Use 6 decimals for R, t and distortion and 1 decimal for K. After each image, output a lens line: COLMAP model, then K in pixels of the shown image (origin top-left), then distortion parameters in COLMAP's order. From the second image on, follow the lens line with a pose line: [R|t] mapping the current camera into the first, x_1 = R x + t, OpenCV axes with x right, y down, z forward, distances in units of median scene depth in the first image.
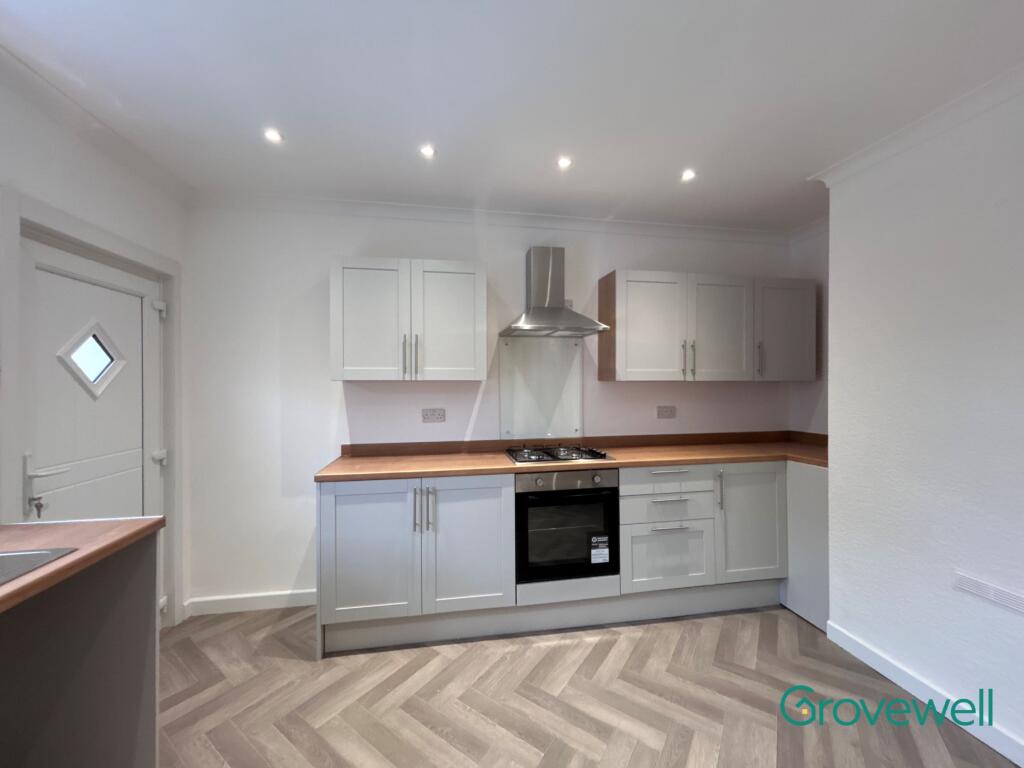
lens RADIAL K [[413.2, 0, 513.0], [0, 413.2, 383.9], [0, 0, 1]] dist [-0.003189, 0.000242]
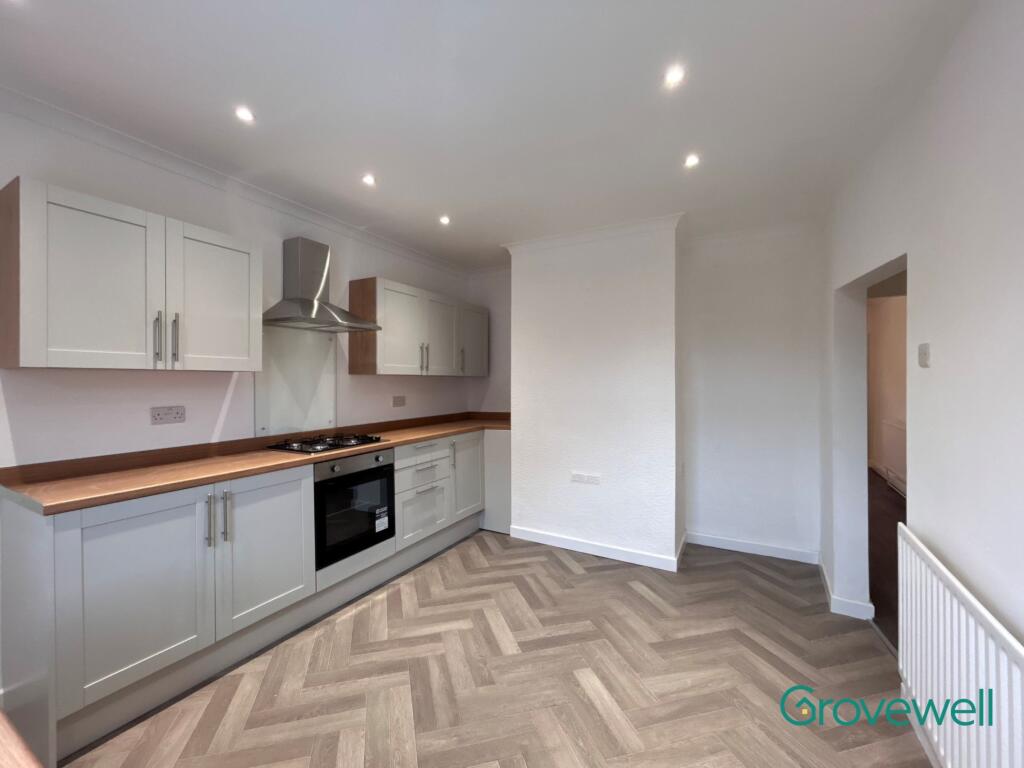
lens RADIAL K [[413.2, 0, 513.0], [0, 413.2, 383.9], [0, 0, 1]] dist [-0.003189, 0.000242]
pose [[0.634833, -0.004611, 0.772635, -0.448434], [0.003742, 0.999989, 0.002894, 0.019670], [-0.772640, 0.001054, 0.634844, -0.021725]]
